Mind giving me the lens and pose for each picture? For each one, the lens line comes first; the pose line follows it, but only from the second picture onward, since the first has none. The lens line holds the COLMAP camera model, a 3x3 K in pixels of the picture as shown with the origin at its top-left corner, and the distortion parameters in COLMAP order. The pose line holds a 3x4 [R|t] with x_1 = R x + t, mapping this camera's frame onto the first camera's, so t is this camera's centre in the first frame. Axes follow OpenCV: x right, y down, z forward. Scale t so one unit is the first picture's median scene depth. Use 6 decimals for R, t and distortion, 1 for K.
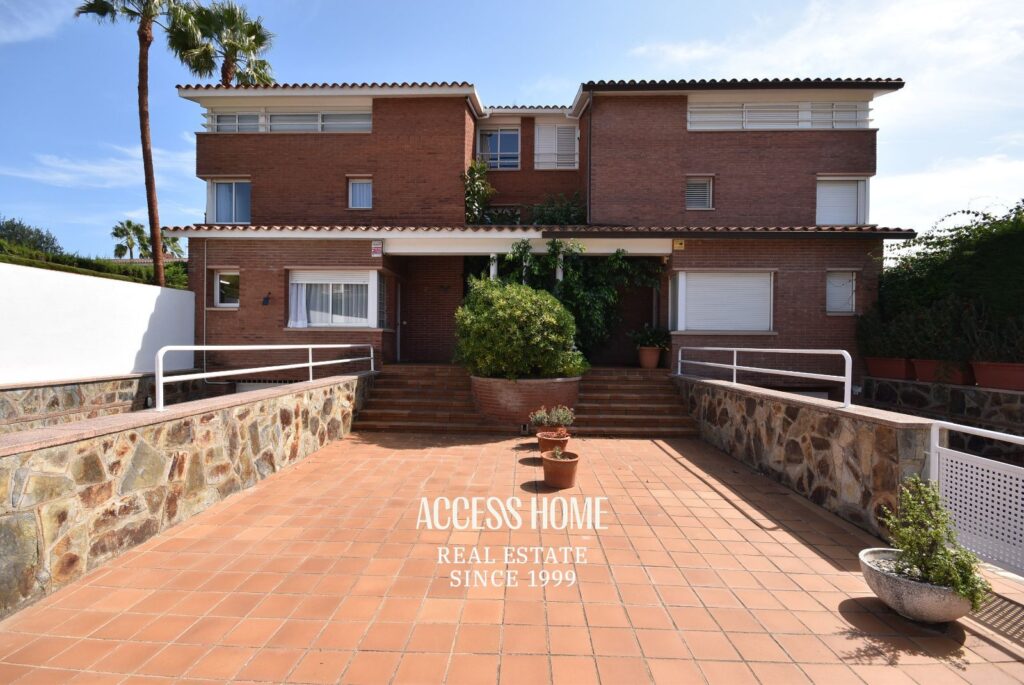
lens RADIAL K [[443.7, 0, 507.1], [0, 443.7, 344.9], [0, 0, 1]] dist [0.023178, -0.020854]
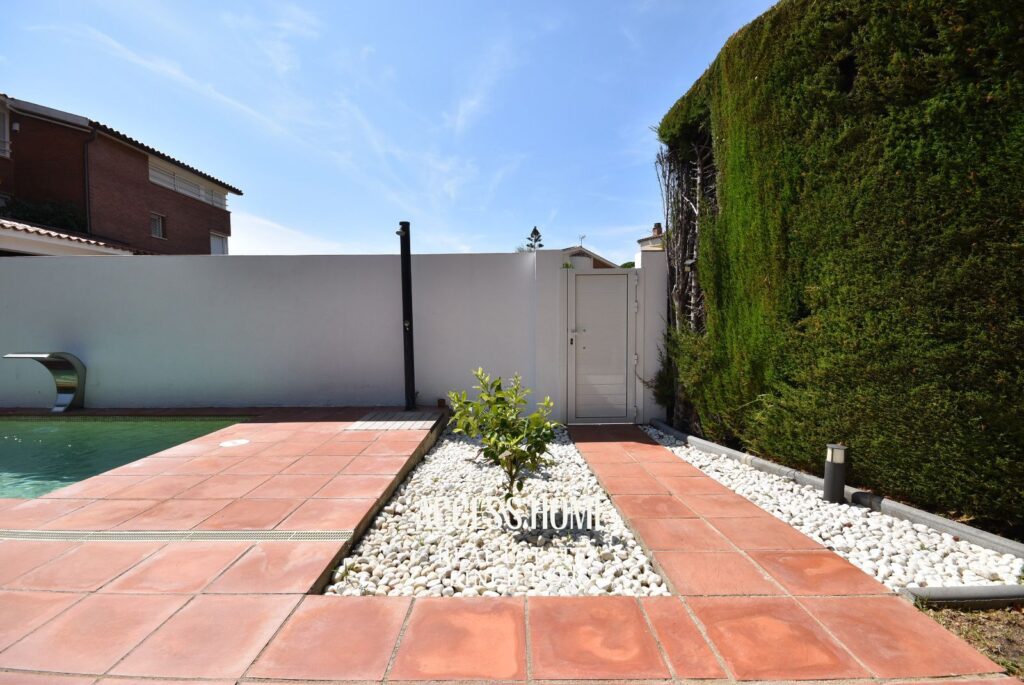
lens RADIAL K [[443.7, 0, 507.1], [0, 443.7, 344.9], [0, 0, 1]] dist [0.023178, -0.020854]
pose [[-0.033501, -0.065369, 0.997299, -1.092333], [0.015387, 0.997707, 0.065913, -0.034554], [-0.999320, 0.017554, -0.032419, -0.084920]]
